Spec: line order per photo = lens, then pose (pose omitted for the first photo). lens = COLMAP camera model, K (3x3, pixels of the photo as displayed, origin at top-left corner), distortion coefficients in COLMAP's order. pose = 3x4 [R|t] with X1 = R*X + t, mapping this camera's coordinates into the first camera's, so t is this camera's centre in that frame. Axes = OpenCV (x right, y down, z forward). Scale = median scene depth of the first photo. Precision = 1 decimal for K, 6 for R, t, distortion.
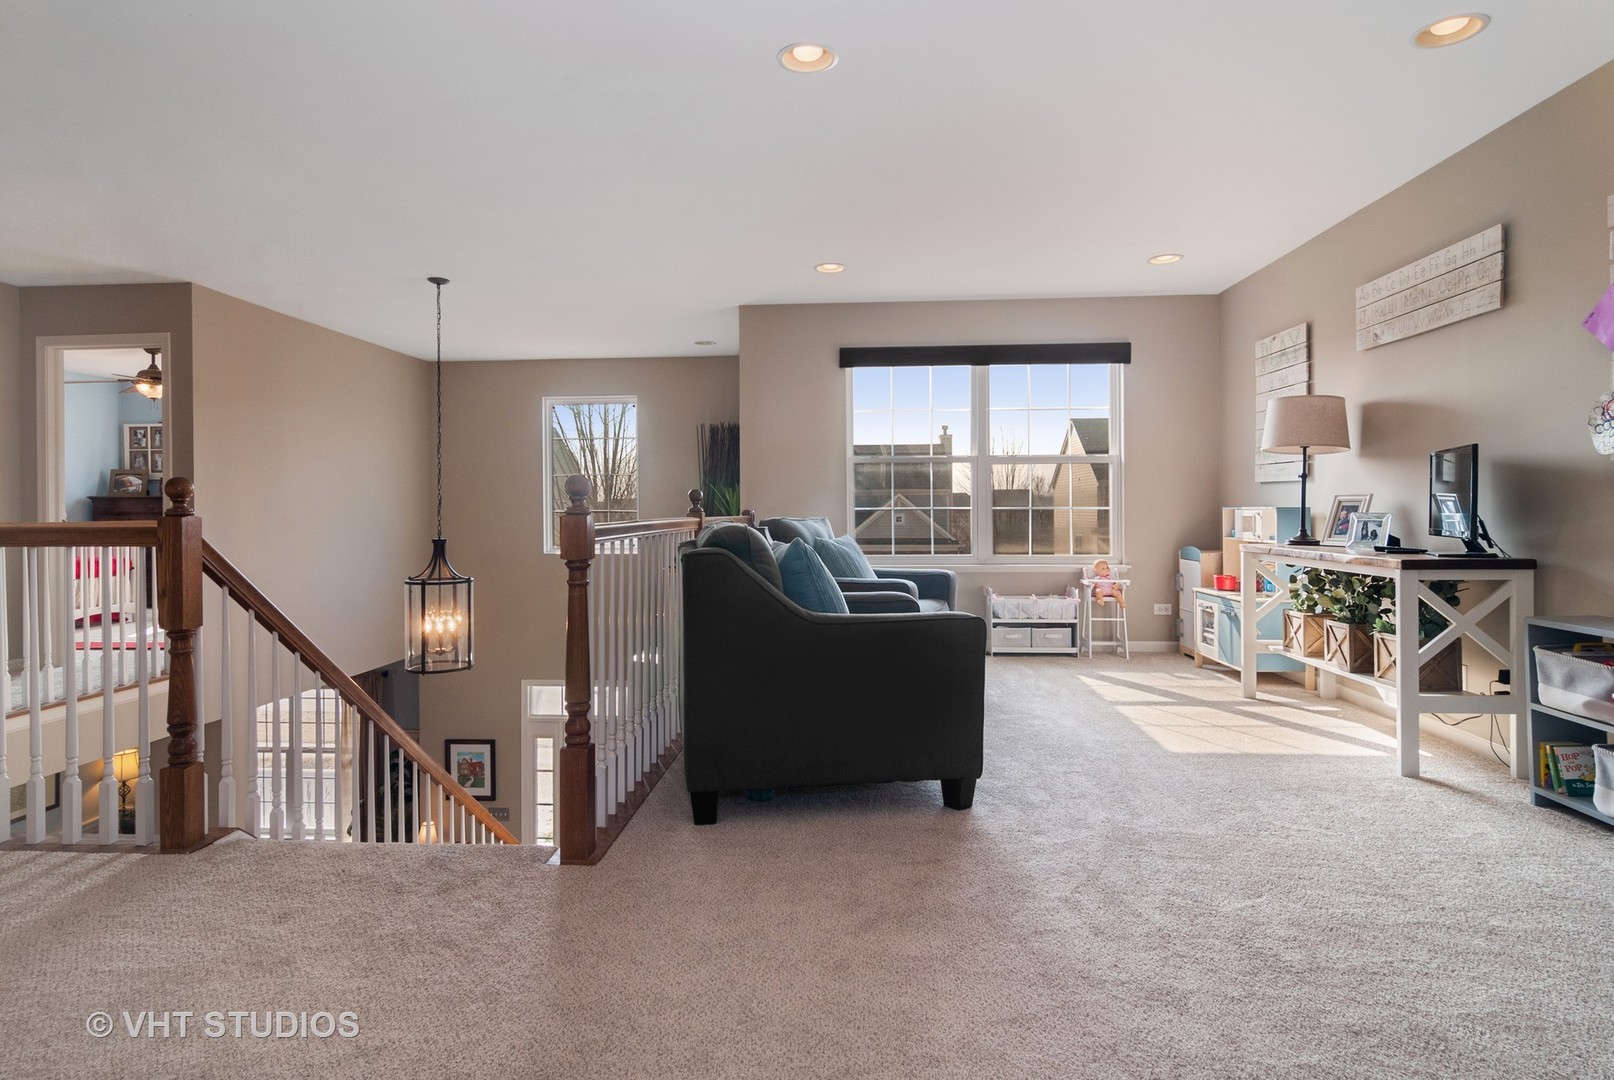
lens RADIAL K [[870.9, 0, 796.3], [0, 870.9, 511.1], [0, 0, 1]] dist [-0.001601, 0.002831]
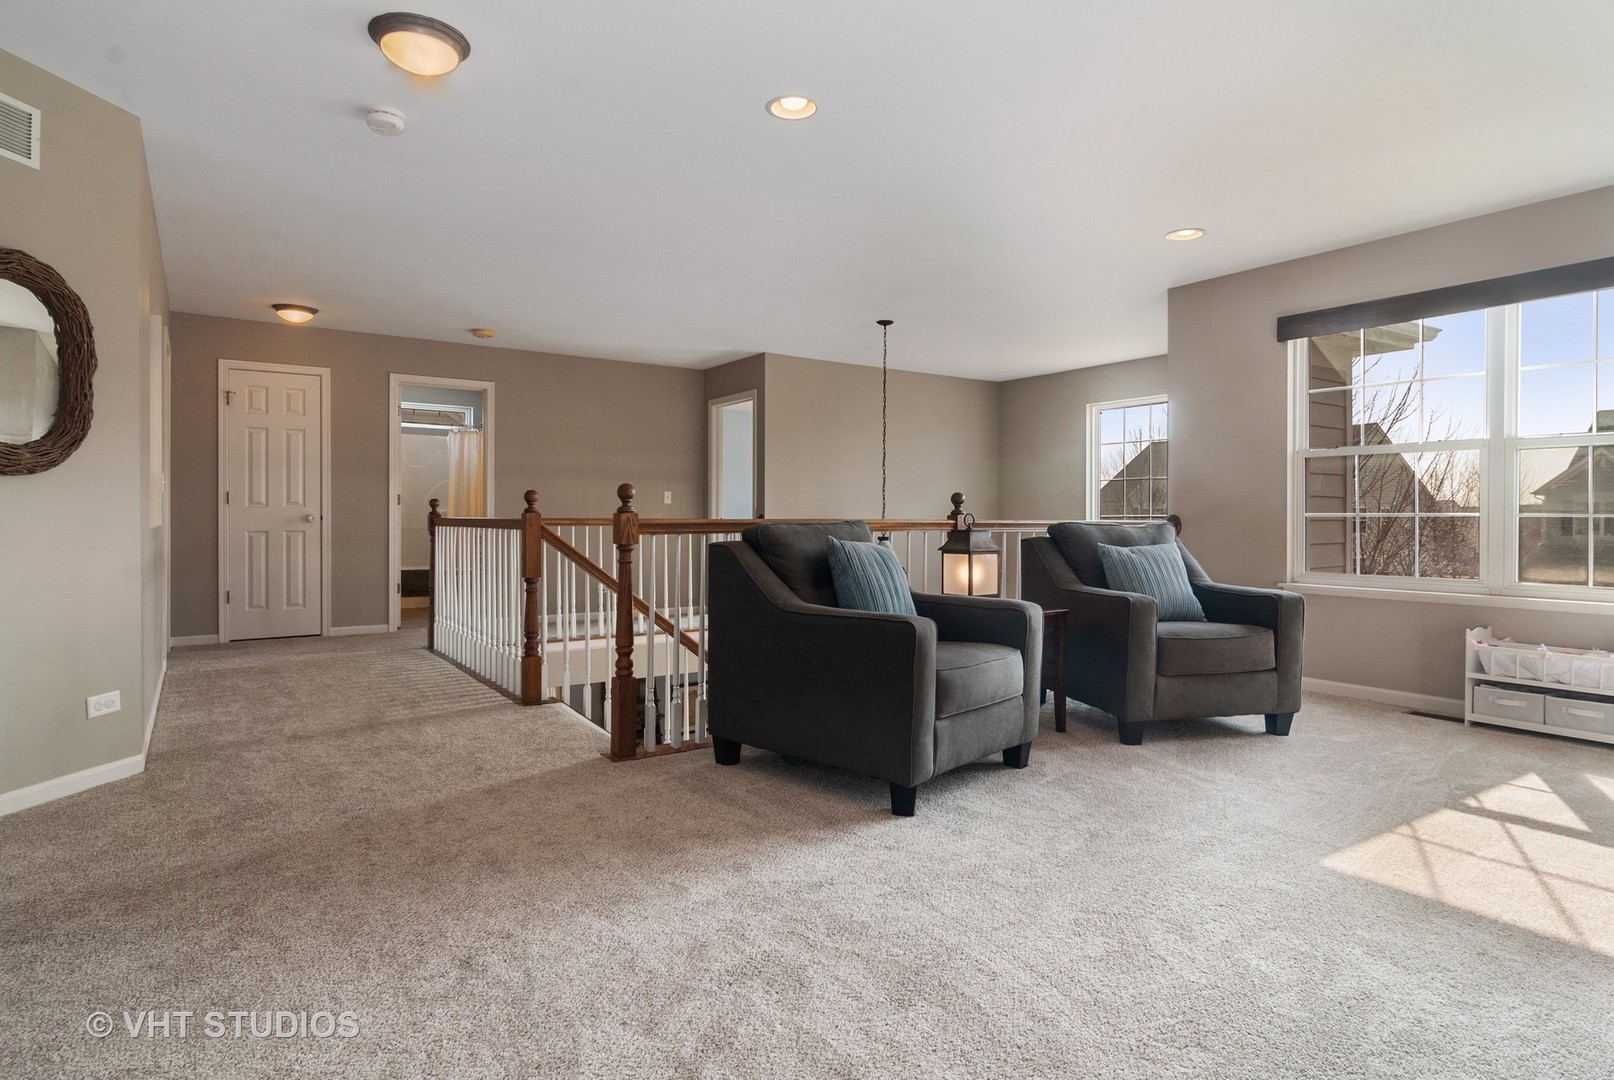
lens RADIAL K [[870.9, 0, 808.2], [0, 870.9, 511.7], [0, 0, 1]] dist [-0.001601, 0.002831]
pose [[0.628517, 0.004436, -0.777784, 0.457355], [-0.009006, 0.999958, -0.001575, 0.000950], [0.777744, 0.007995, 0.628530, 0.154597]]
